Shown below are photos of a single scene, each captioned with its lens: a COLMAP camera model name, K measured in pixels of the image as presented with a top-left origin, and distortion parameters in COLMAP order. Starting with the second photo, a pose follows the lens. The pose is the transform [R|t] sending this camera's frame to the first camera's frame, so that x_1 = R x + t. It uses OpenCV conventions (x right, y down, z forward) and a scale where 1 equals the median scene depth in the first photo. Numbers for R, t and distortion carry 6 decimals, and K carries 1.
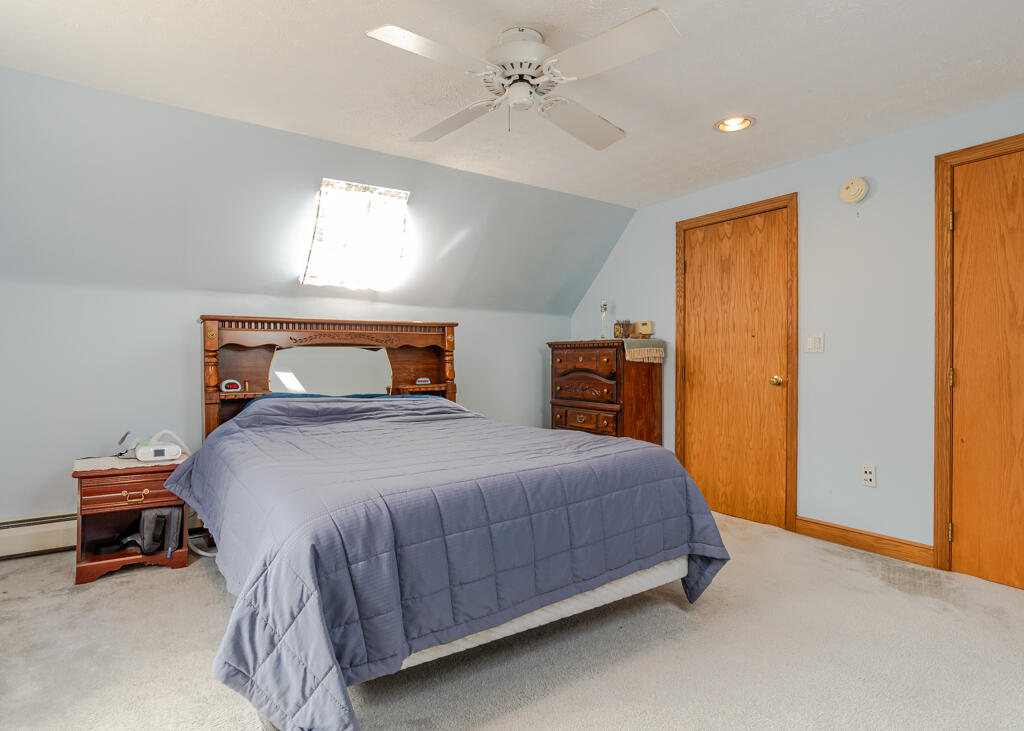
lens RADIAL K [[568.6, 0, 512.0], [0, 568.6, 365.5], [0, 0, 1]] dist [-0.042551, 0.024240]
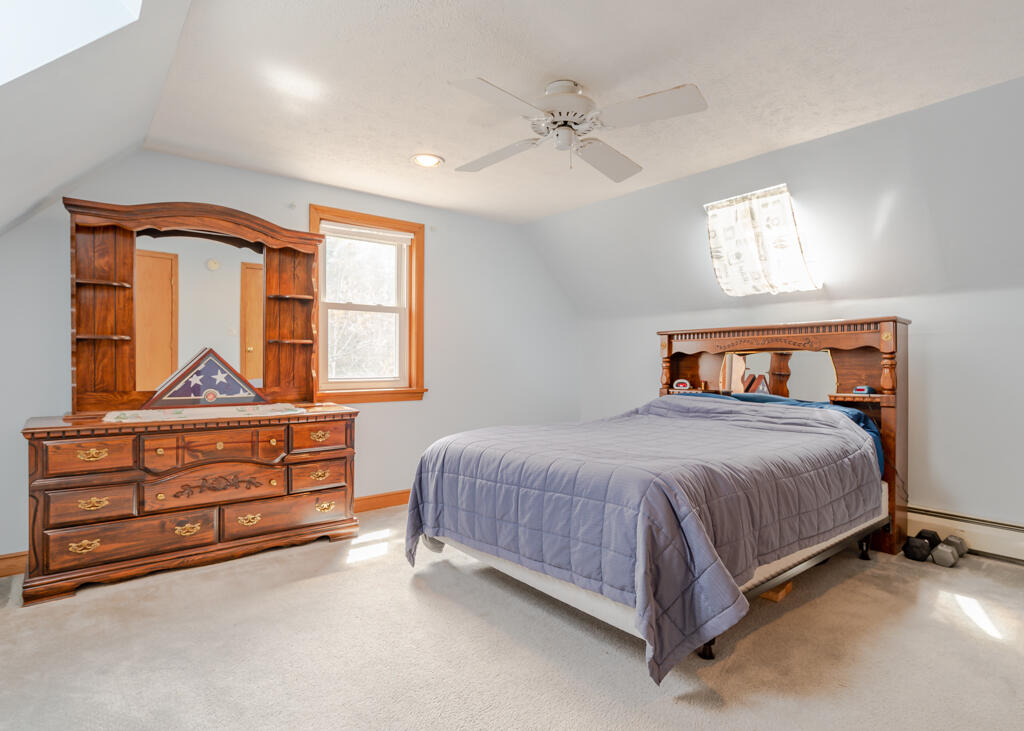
lens RADIAL K [[568.6, 0, 512.0], [0, 568.6, 365.5], [0, 0, 1]] dist [-0.042551, 0.024240]
pose [[0.050581, 0.004792, -0.998708, 0.745410], [-0.006249, 0.999970, 0.004481, -0.009971], [0.998700, 0.006015, 0.050609, 0.526811]]
